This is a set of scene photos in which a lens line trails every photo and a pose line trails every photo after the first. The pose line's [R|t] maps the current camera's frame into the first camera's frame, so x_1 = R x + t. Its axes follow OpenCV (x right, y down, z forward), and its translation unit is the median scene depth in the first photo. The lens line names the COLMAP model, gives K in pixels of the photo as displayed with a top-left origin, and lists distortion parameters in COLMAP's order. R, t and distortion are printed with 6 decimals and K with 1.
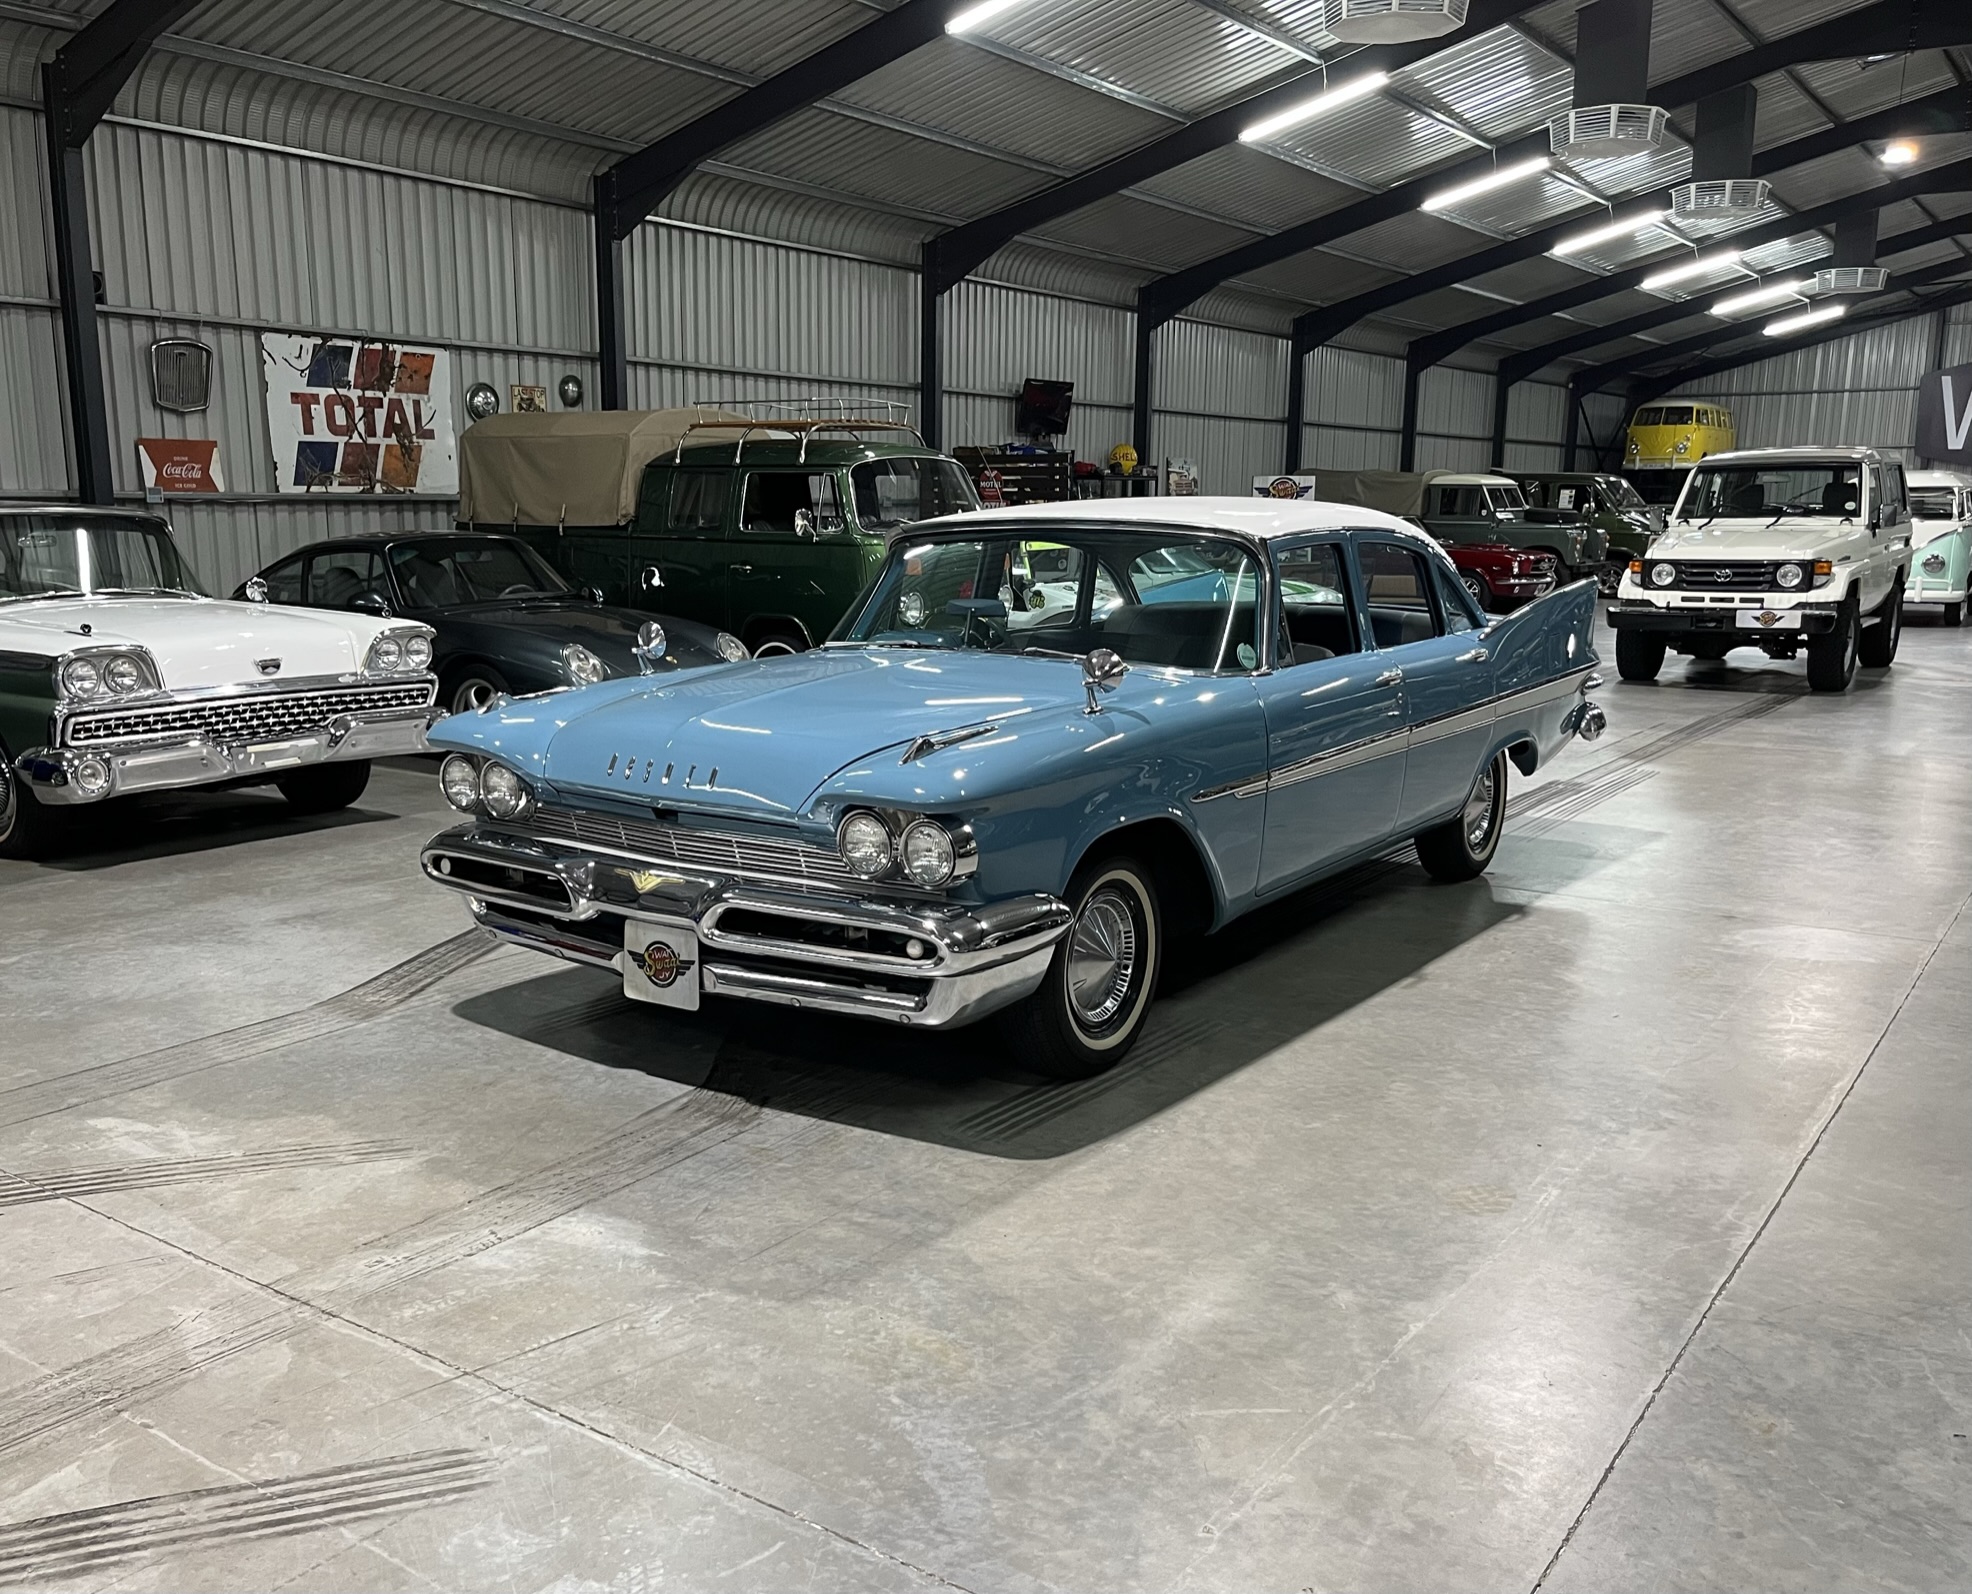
lens RADIAL K [[1757.6, 0, 933.4], [0, 1757.6, 870.5], [0, 0, 1]] dist [0.072783, -0.095508]
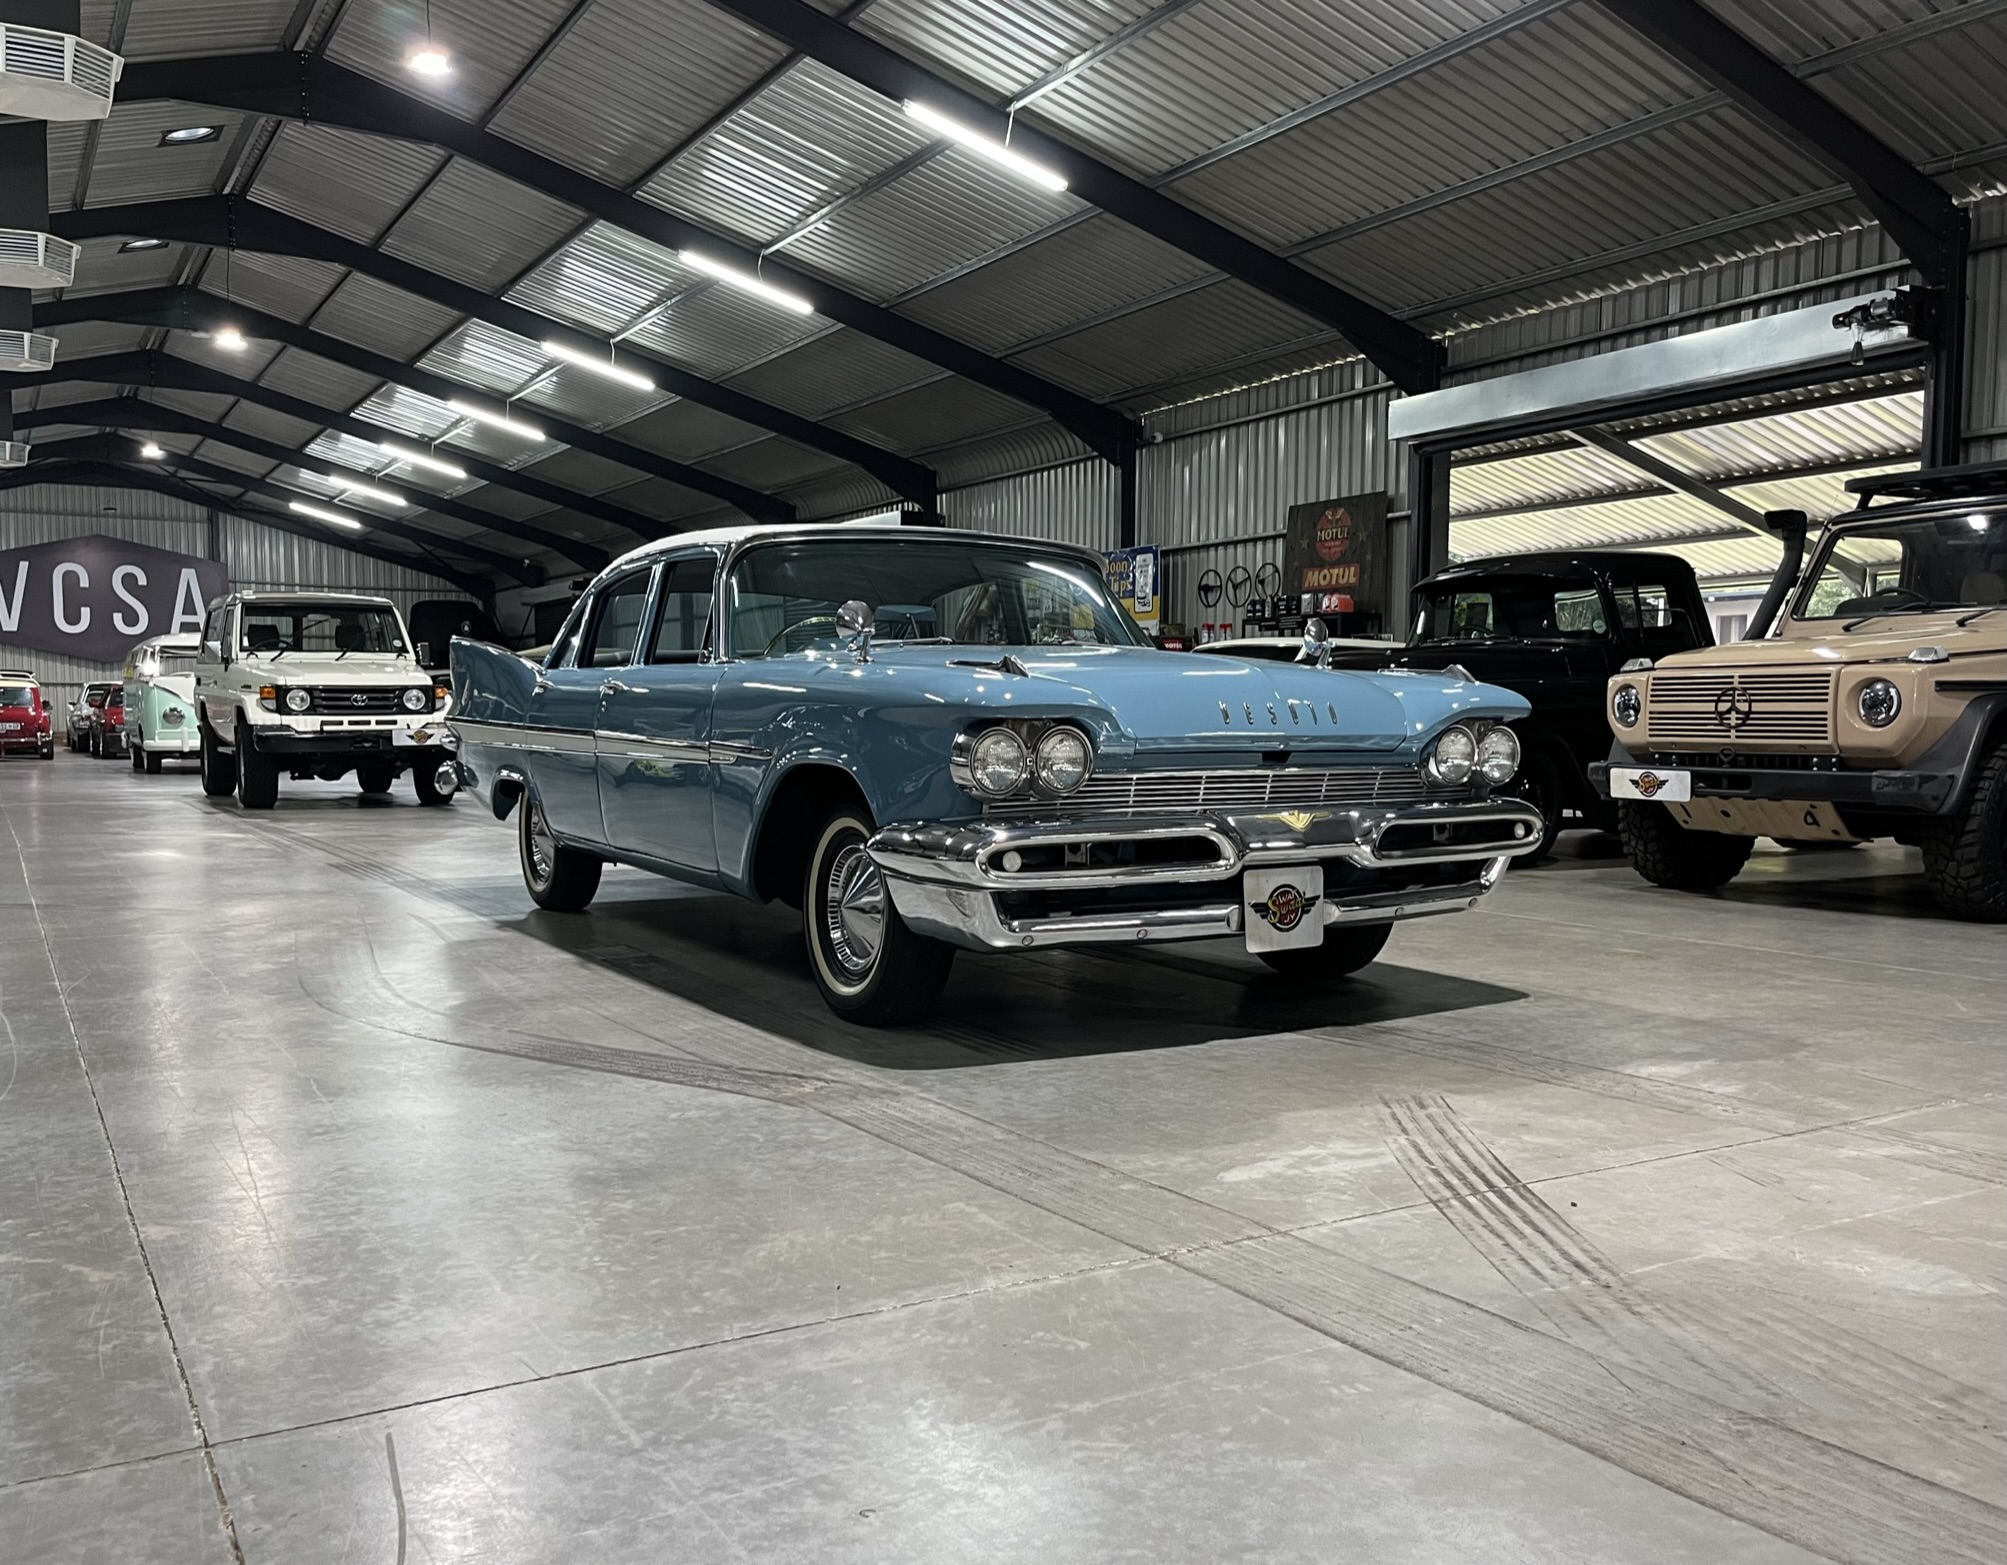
lens RADIAL K [[1749.7, 0, 1038.4], [0, 1749.7, 783.3], [0, 0, 1]] dist [0.059208, -0.000231]
pose [[0.380377, -0.043770, 0.923795, -0.382003], [0.194826, 0.980256, -0.033776, -0.003302], [-0.904078, 0.192827, 0.381394, 0.250470]]
